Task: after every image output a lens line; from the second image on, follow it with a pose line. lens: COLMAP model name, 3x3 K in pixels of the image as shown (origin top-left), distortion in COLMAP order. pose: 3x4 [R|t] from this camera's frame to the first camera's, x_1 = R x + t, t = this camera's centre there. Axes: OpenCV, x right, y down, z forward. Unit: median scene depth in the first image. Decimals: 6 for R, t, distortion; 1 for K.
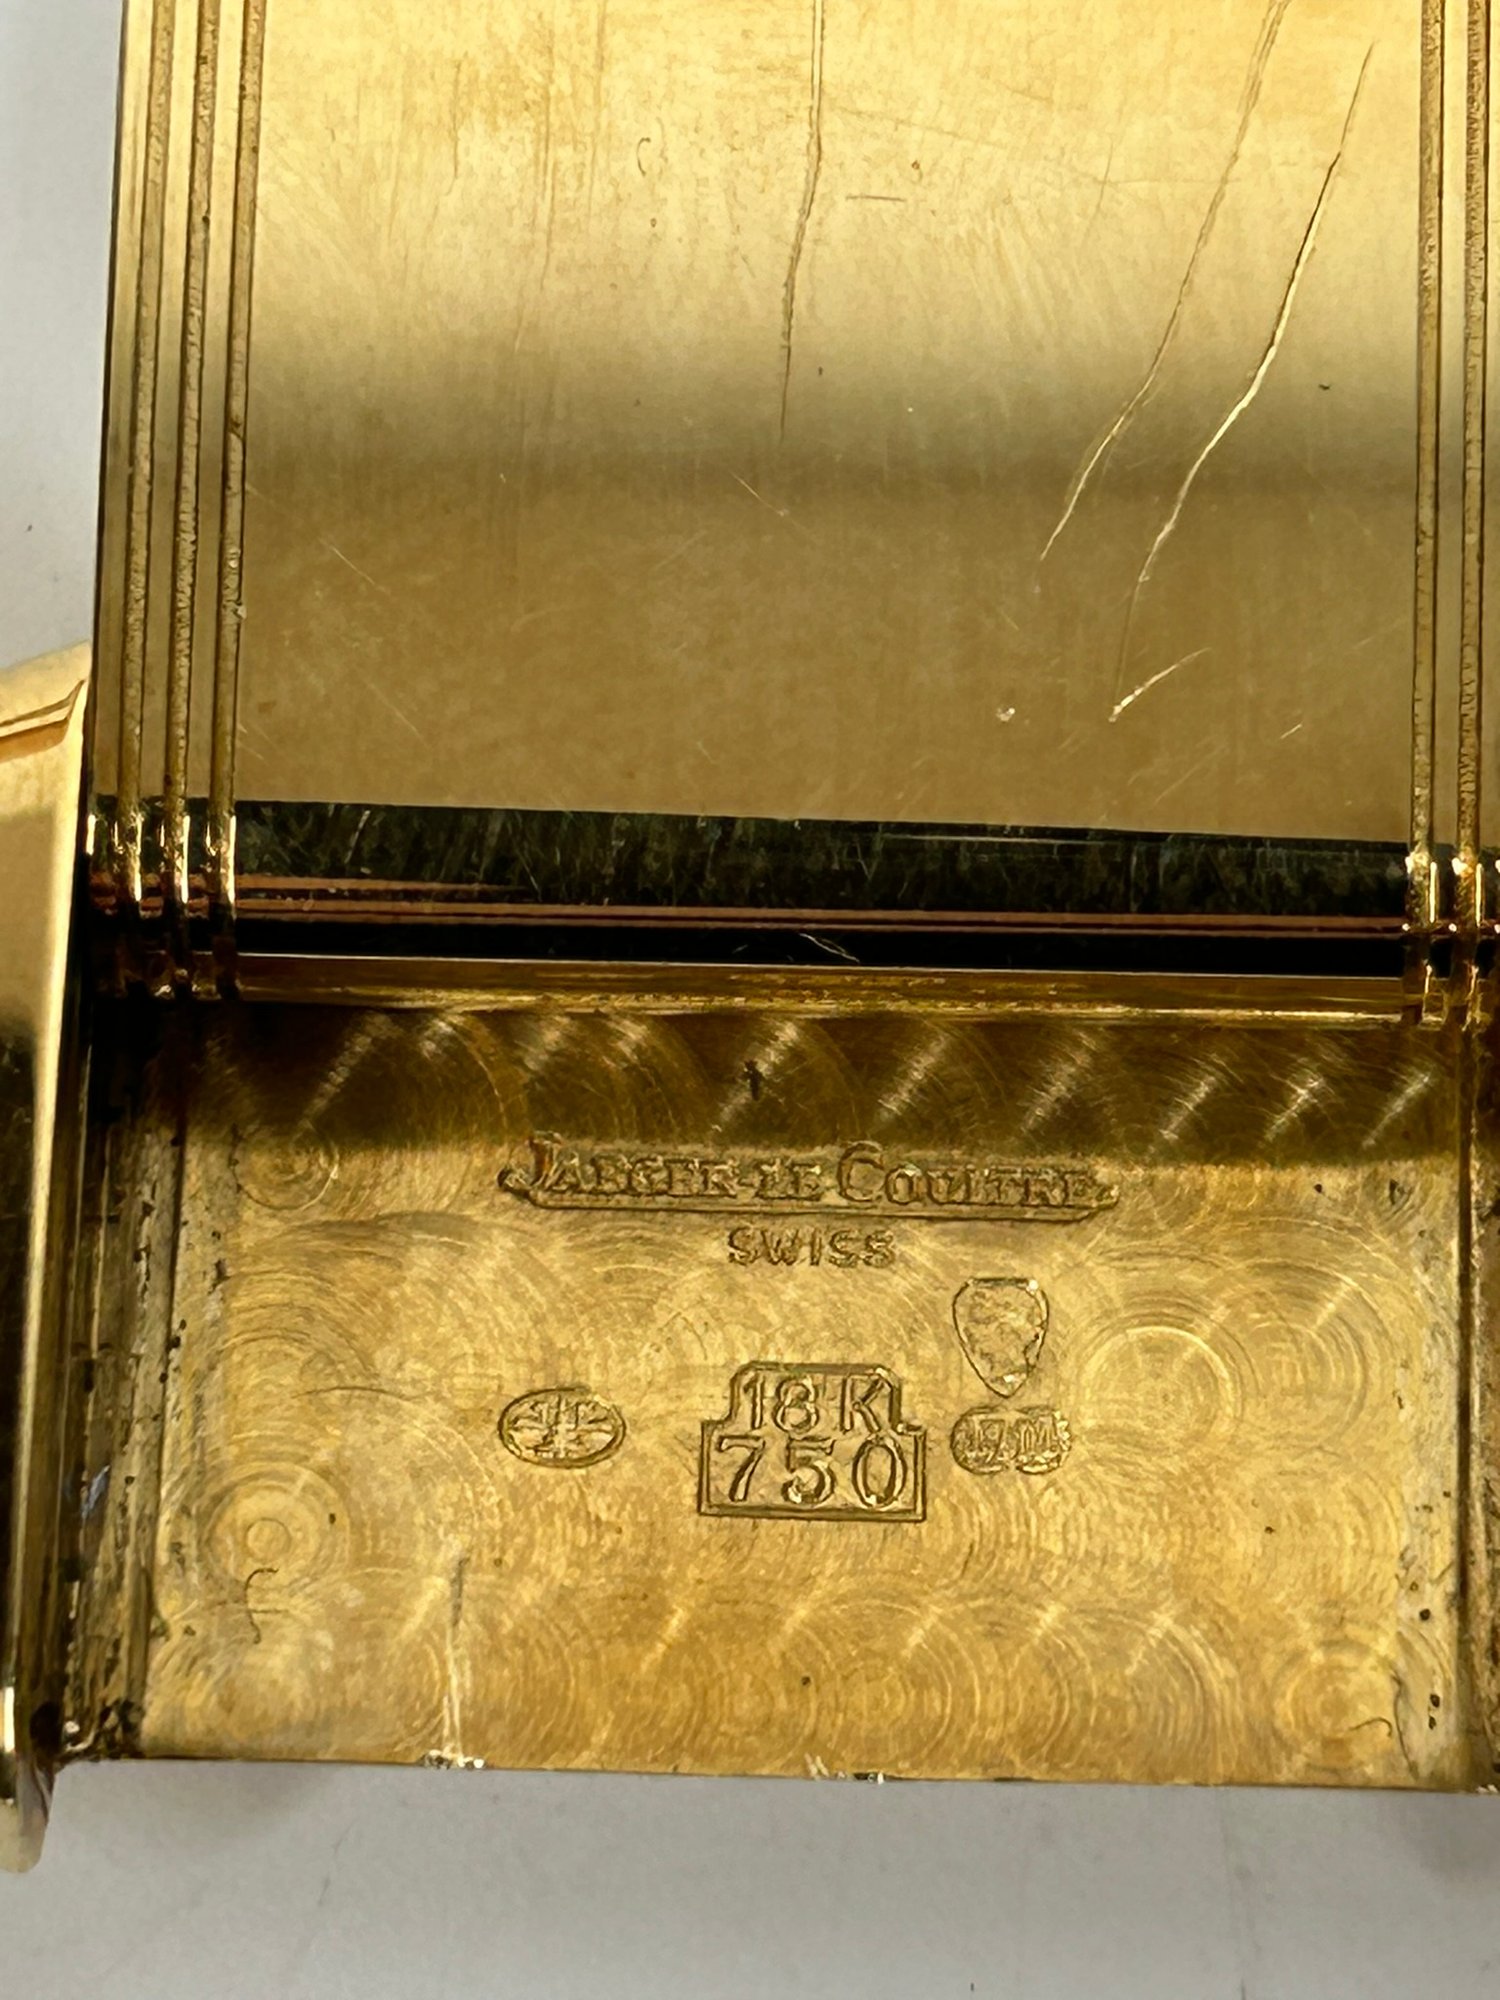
lens RADIAL K [[6286.9, 0, 750.0], [0, 6286.9, 1000.0], [0, 0, 1]] dist [-0.056644, 1.467434]
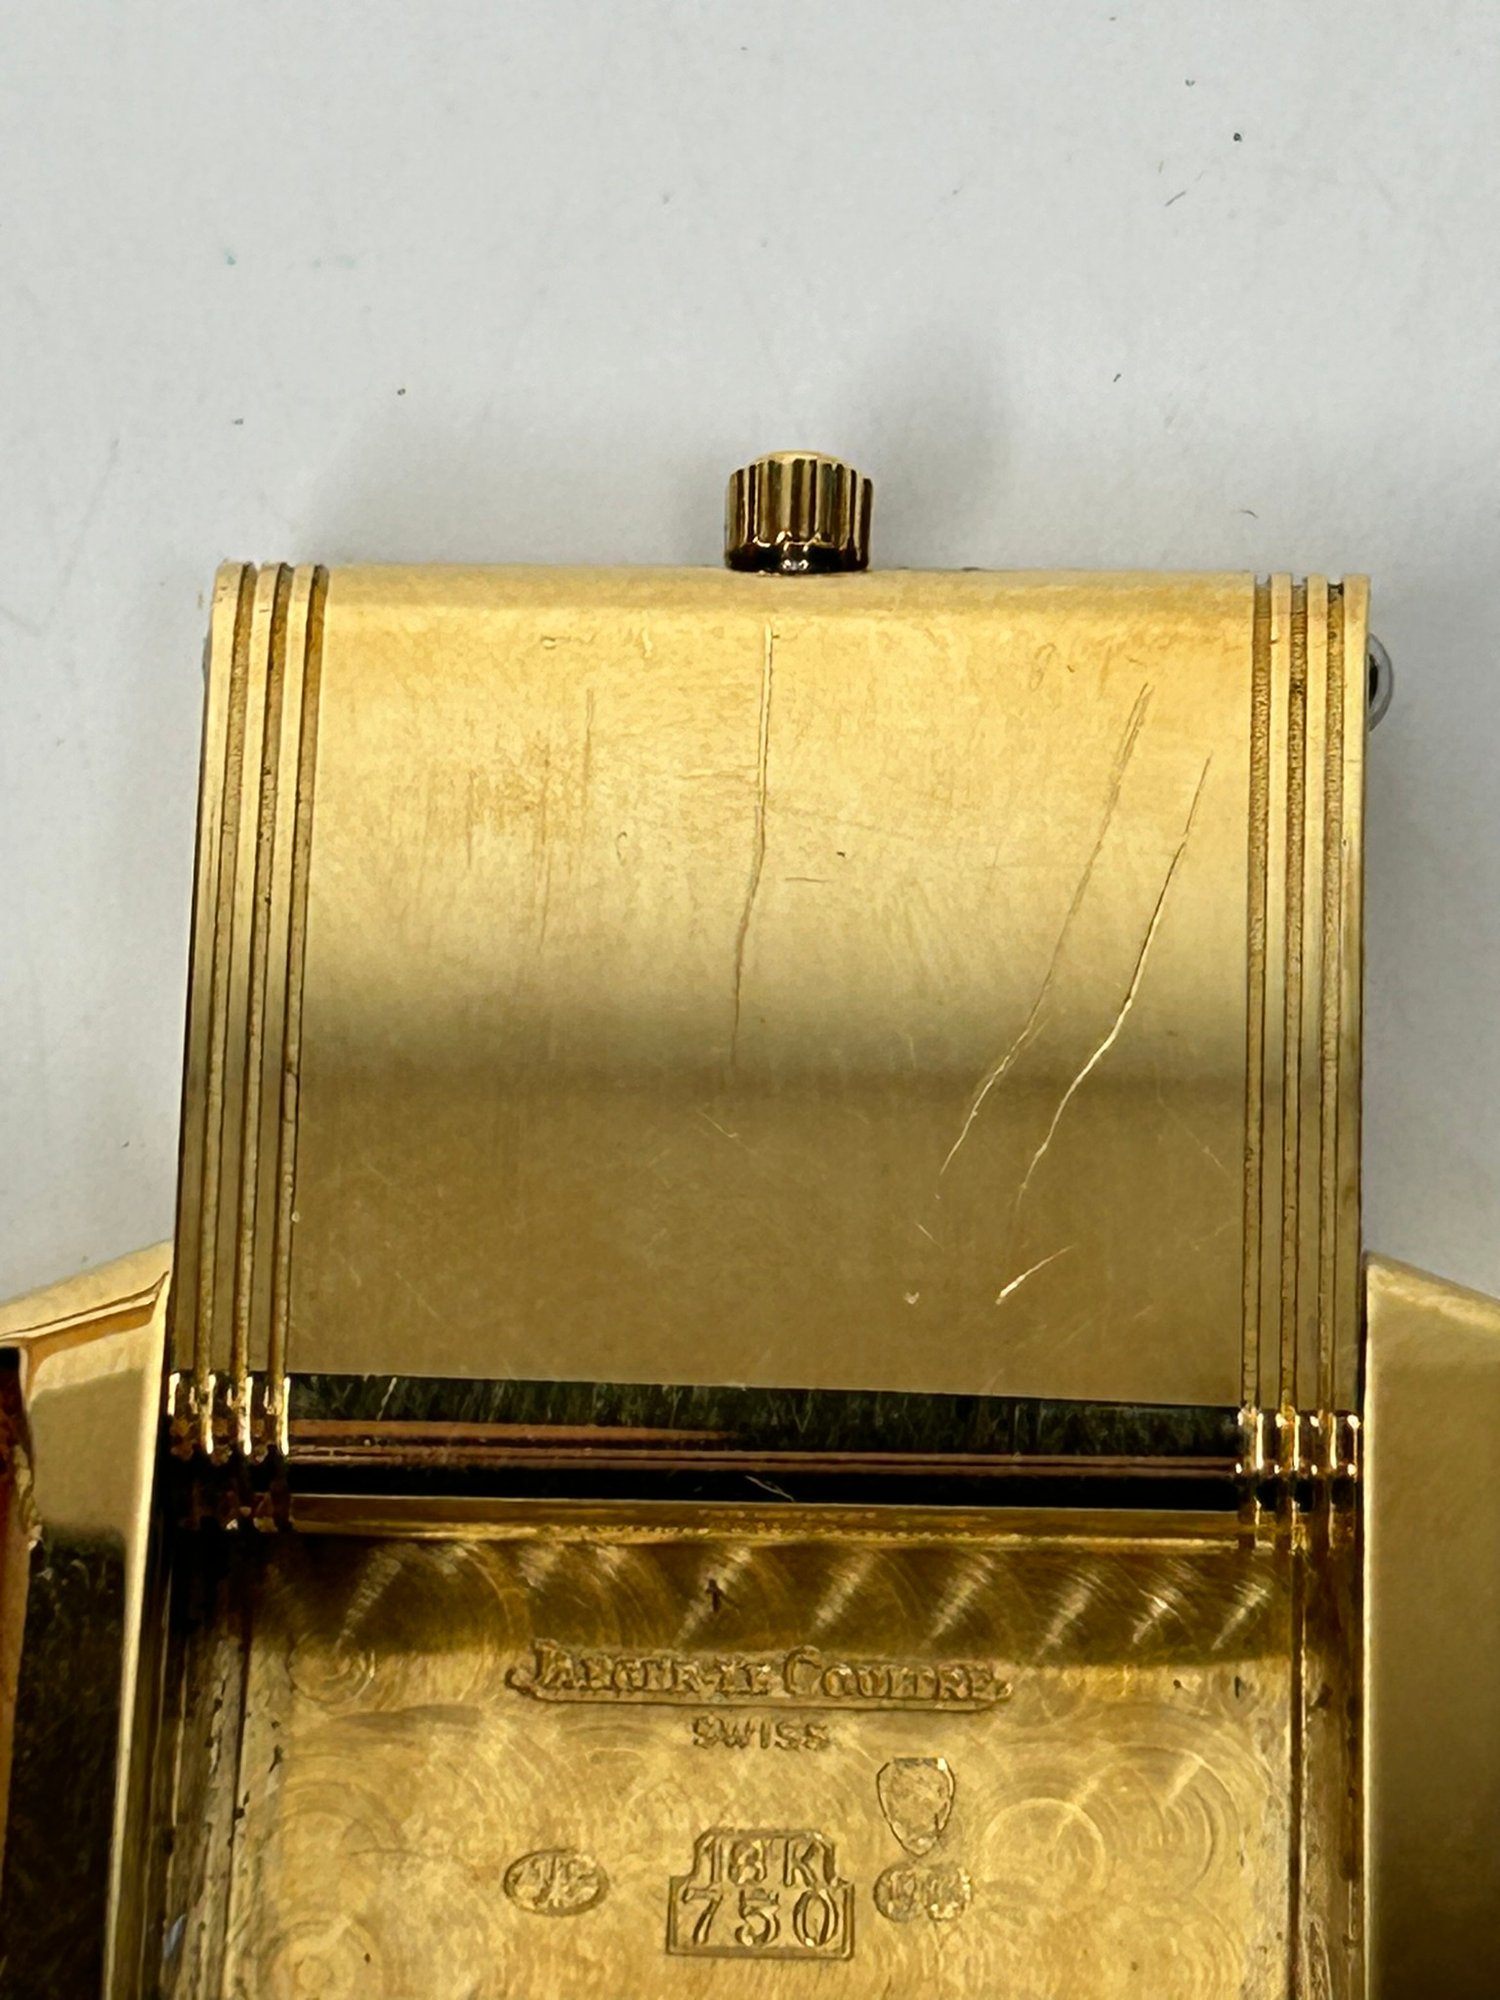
lens RADIAL K [[6286.9, 0, 750.0], [0, 6286.9, 1000.0], [0, 0, 1]] dist [-0.056644, 1.467434]
pose [[0.999857, -0.003223, -0.016580, 0.028586], [0.001832, 0.996524, -0.083281, -0.001060], [0.016791, 0.083239, 0.996388, -0.229473]]
